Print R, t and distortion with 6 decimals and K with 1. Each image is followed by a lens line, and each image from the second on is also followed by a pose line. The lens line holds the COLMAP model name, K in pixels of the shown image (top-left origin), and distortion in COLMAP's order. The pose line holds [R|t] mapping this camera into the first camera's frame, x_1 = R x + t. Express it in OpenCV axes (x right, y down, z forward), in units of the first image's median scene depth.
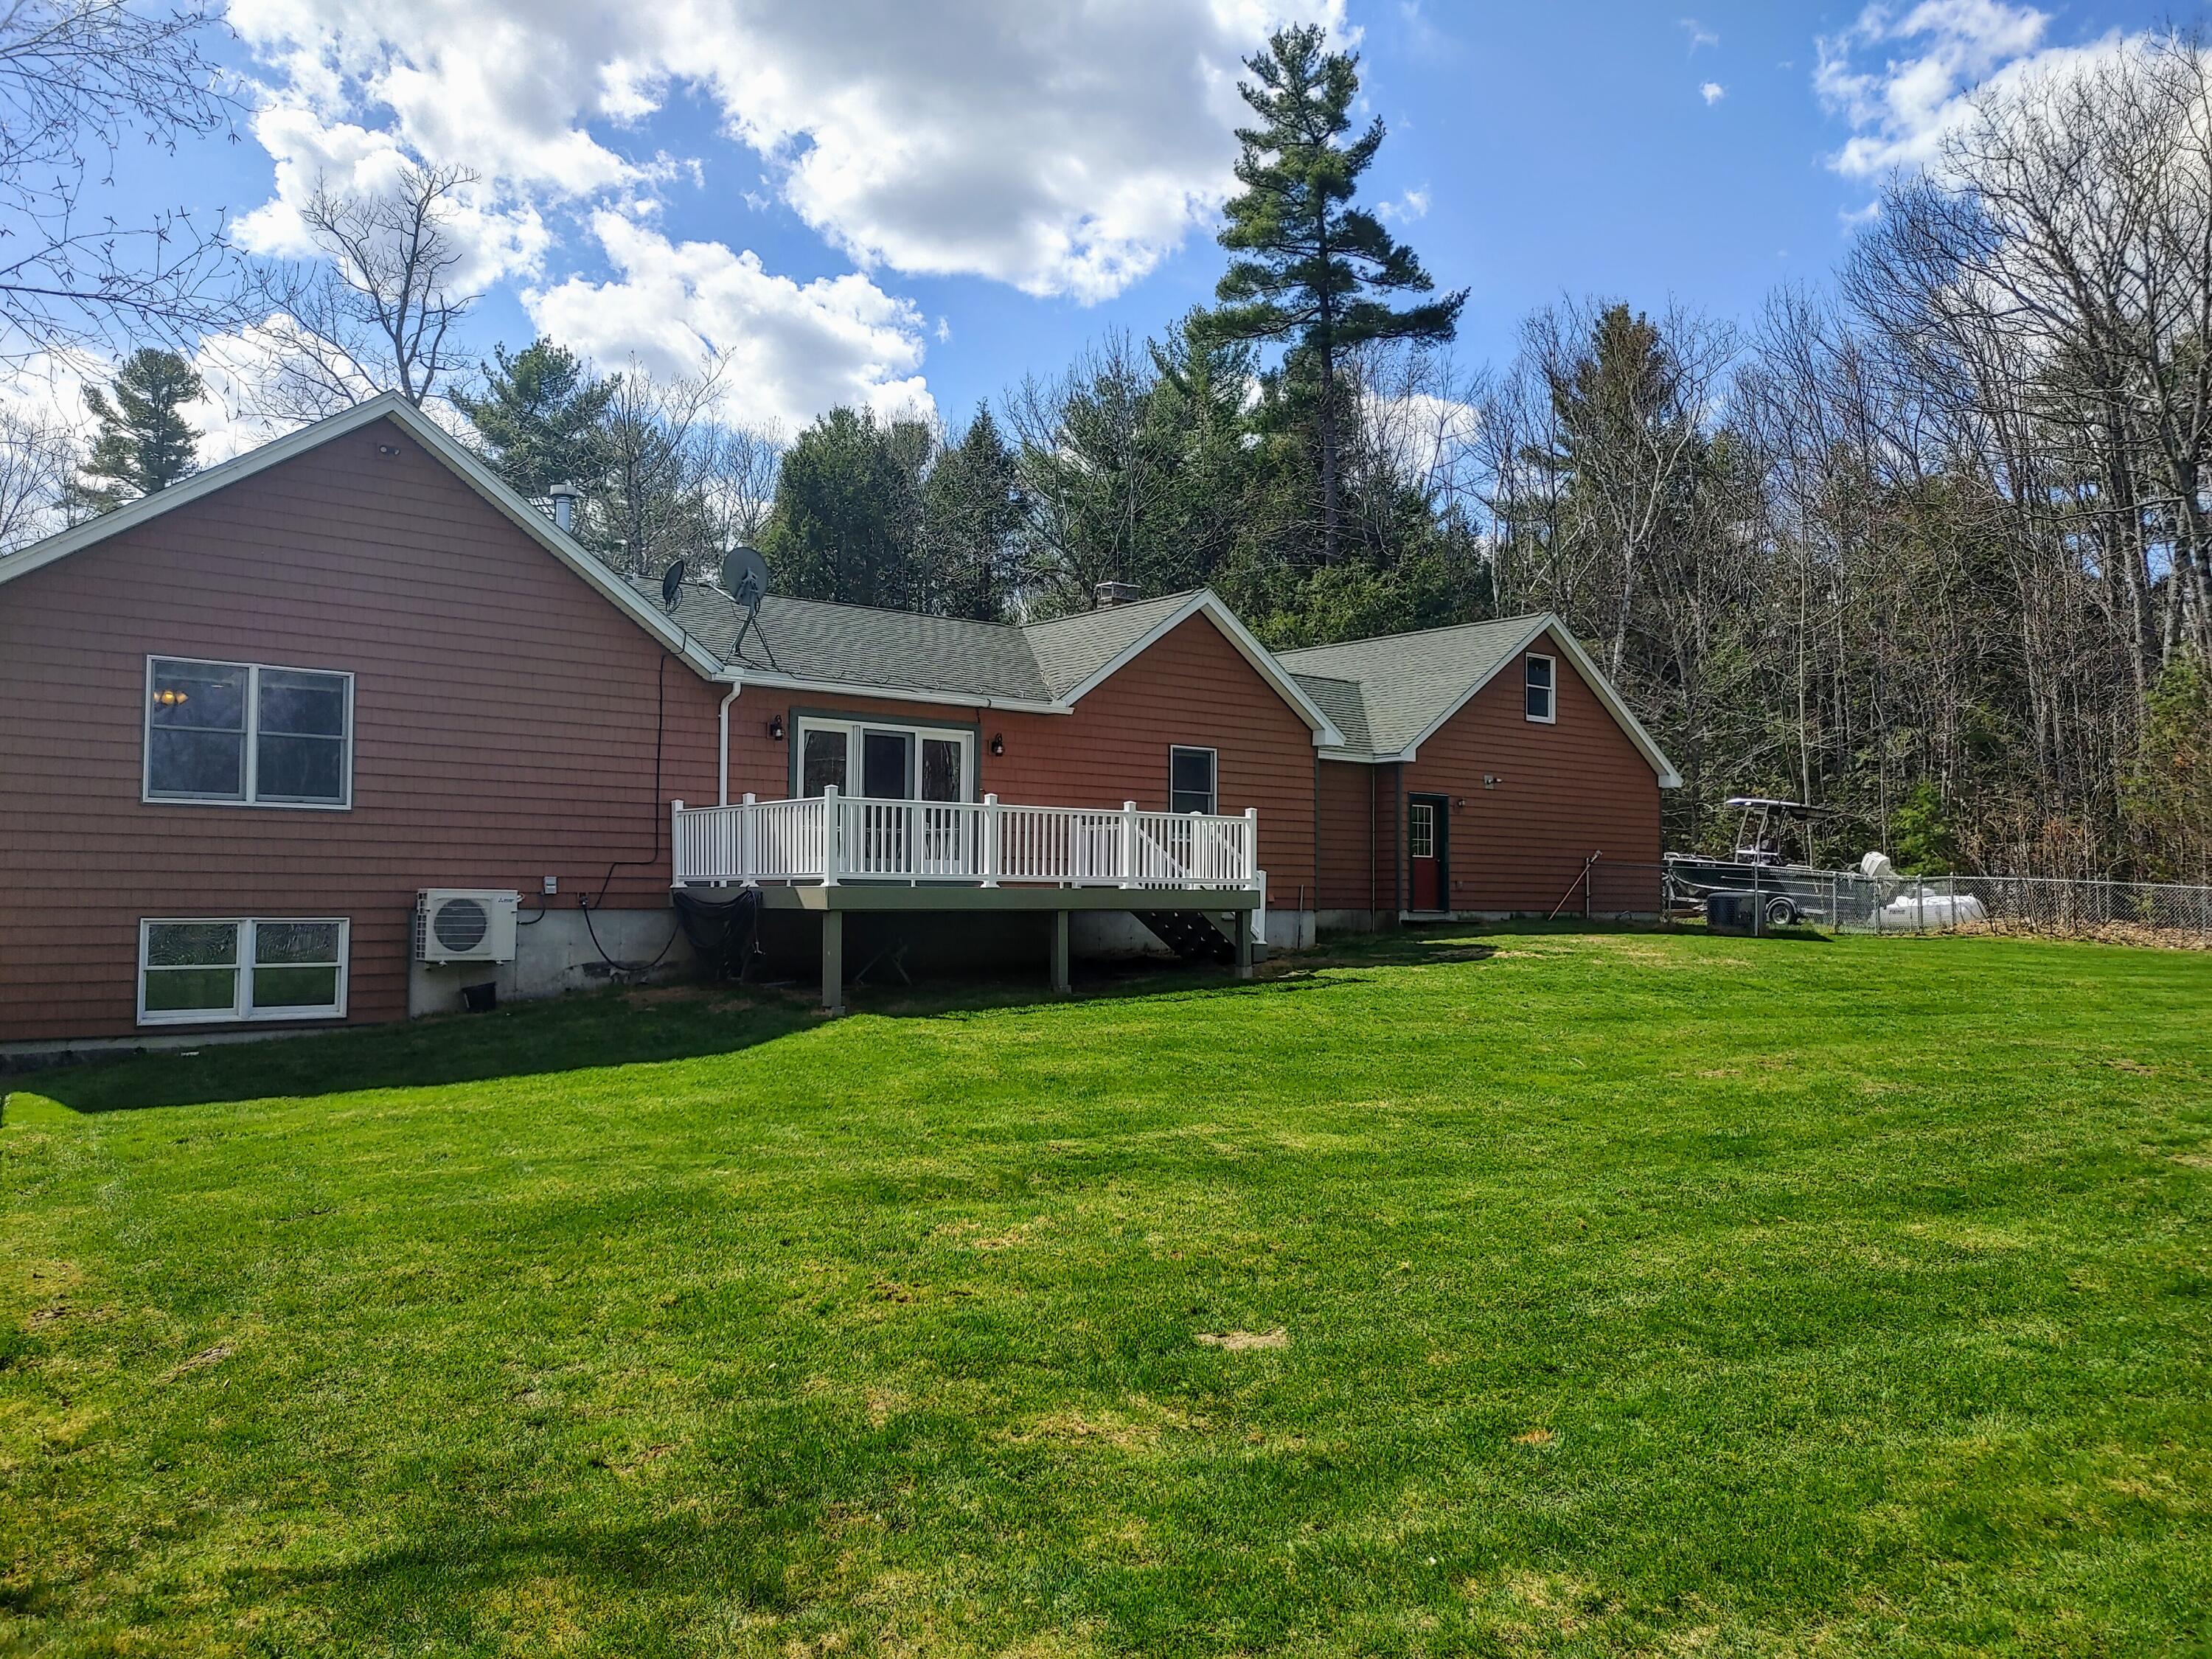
lens RADIAL K [[1693.8, 0, 1080.2], [0, 1693.8, 812.0], [0, 0, 1]] dist [0.043928, -0.031672]
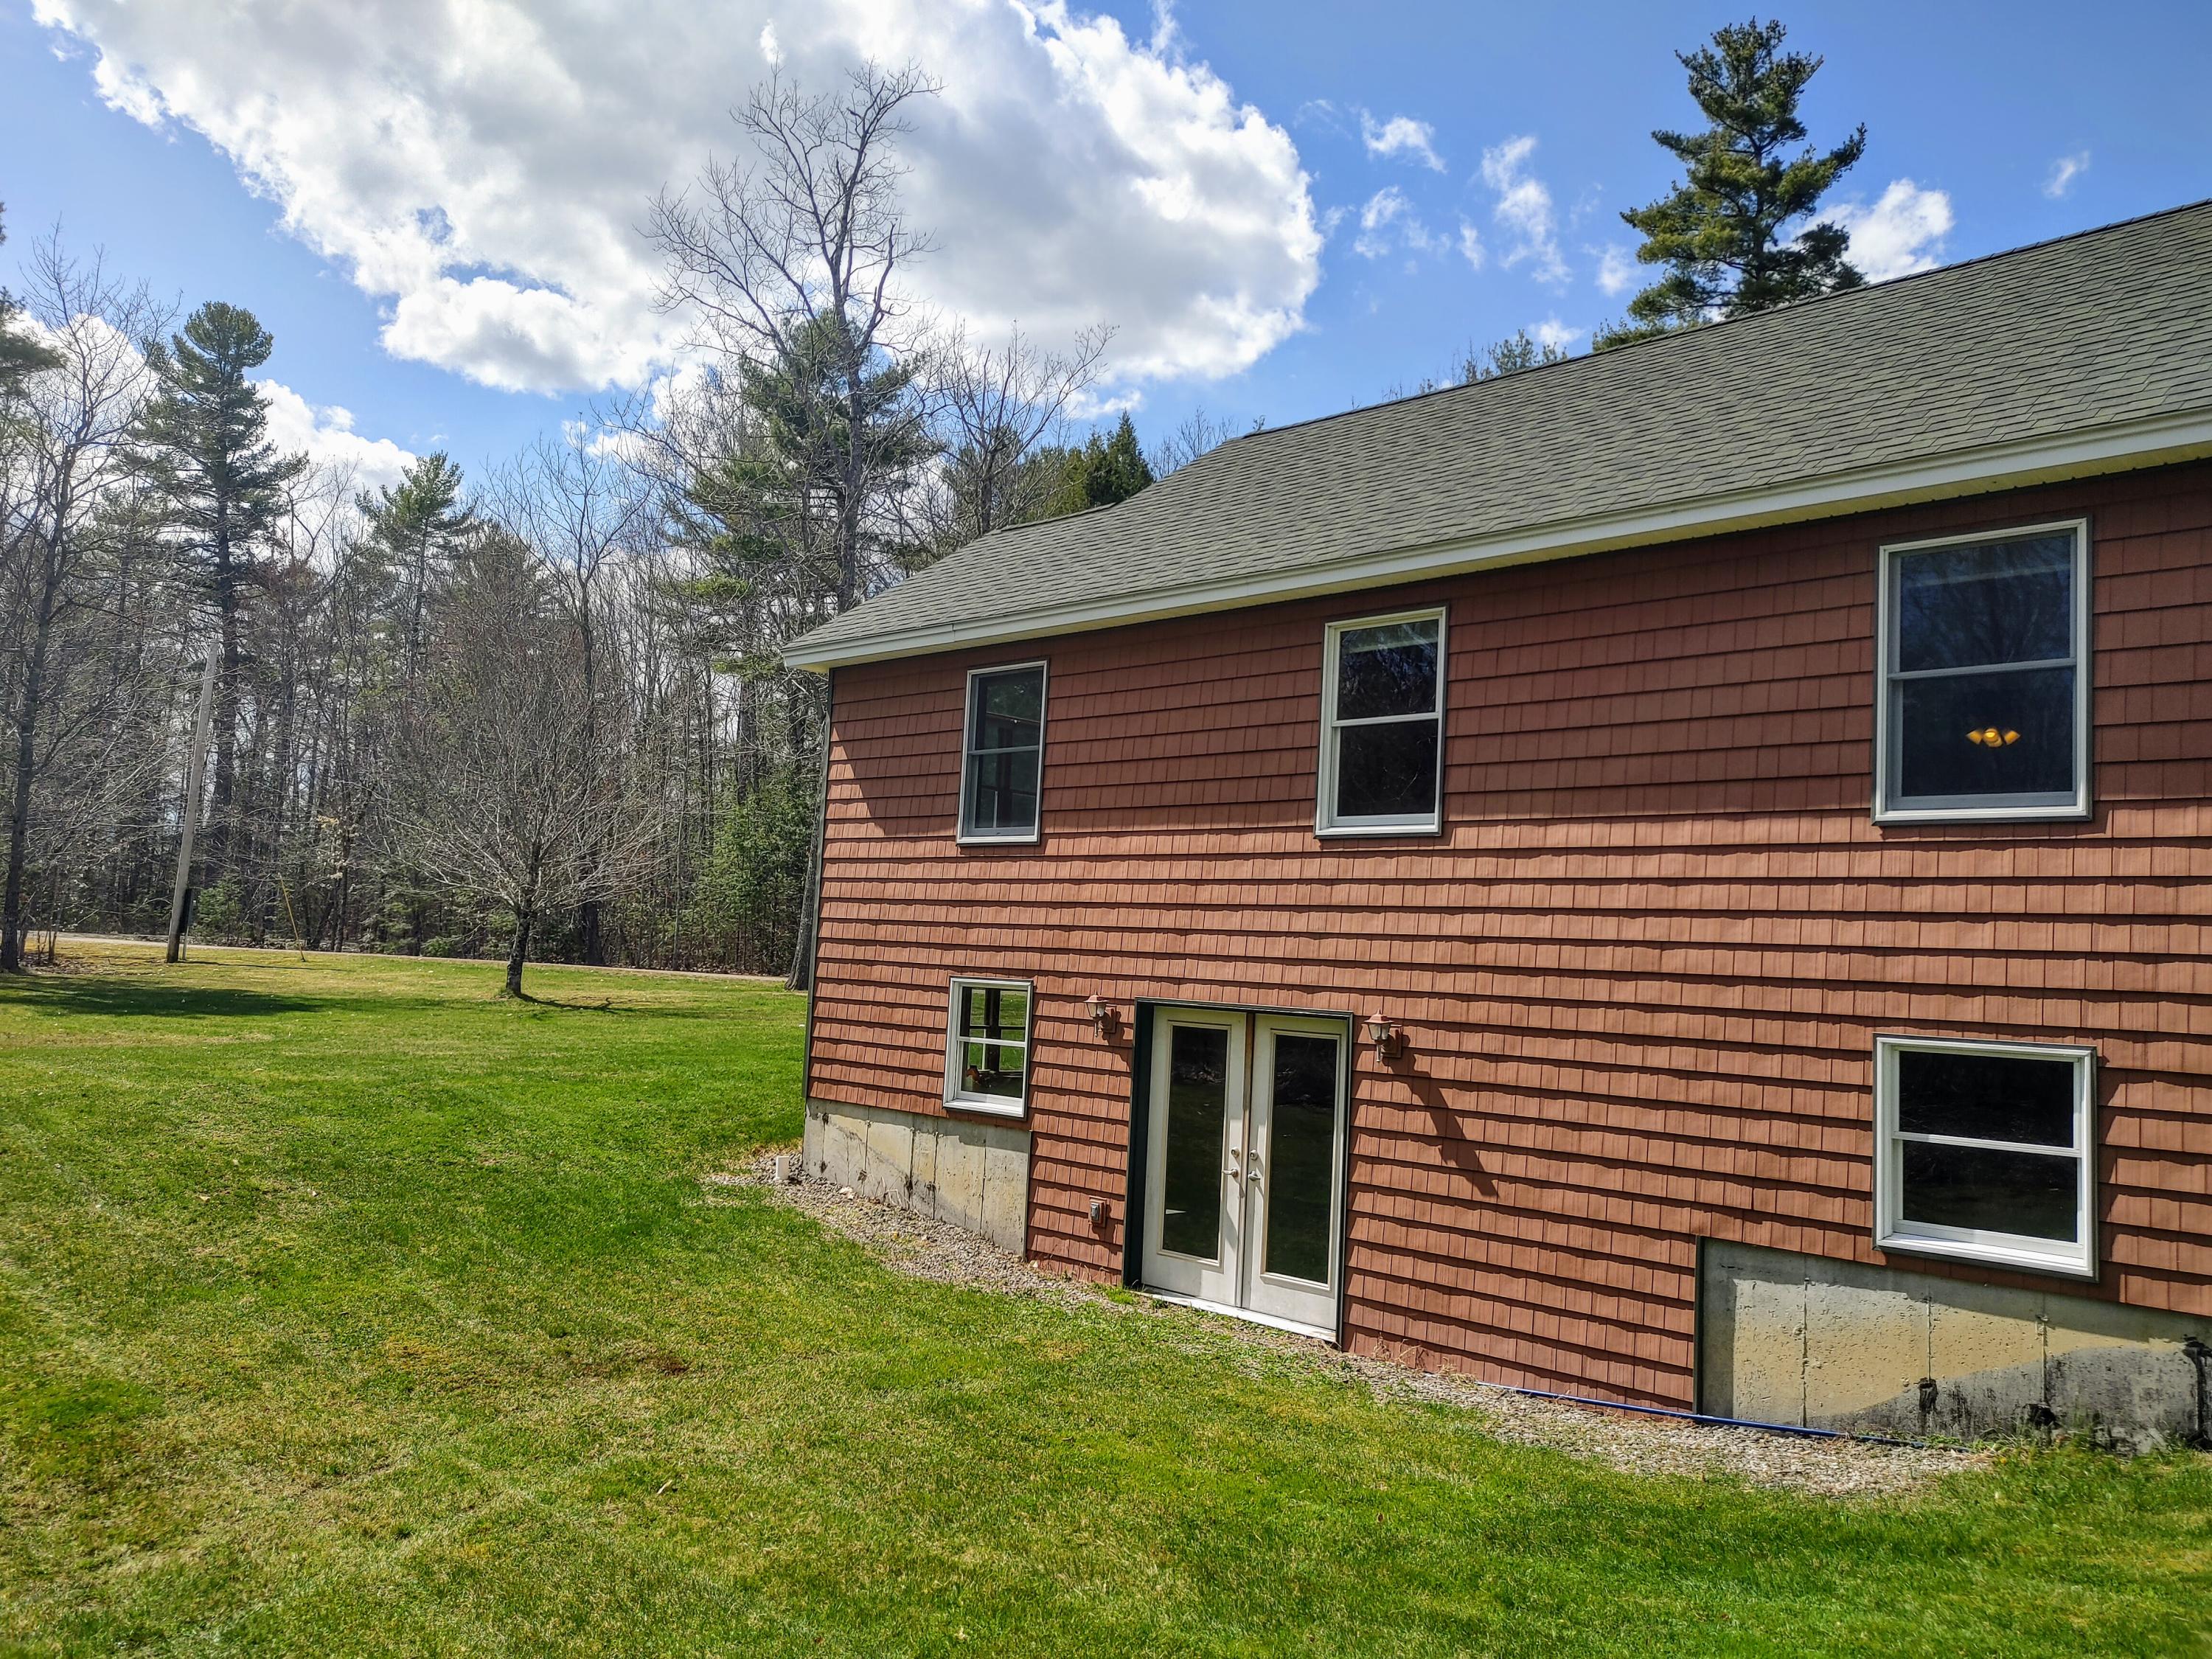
lens RADIAL K [[1693.8, 0, 1101.5], [0, 1693.8, 823.4], [0, 0, 1]] dist [0.043928, -0.031672]
pose [[0.993494, 0.048939, 0.102838, -0.515624], [-0.045571, 0.998353, -0.034849, 0.018223], [-0.104374, 0.029935, 0.994088, 0.264156]]
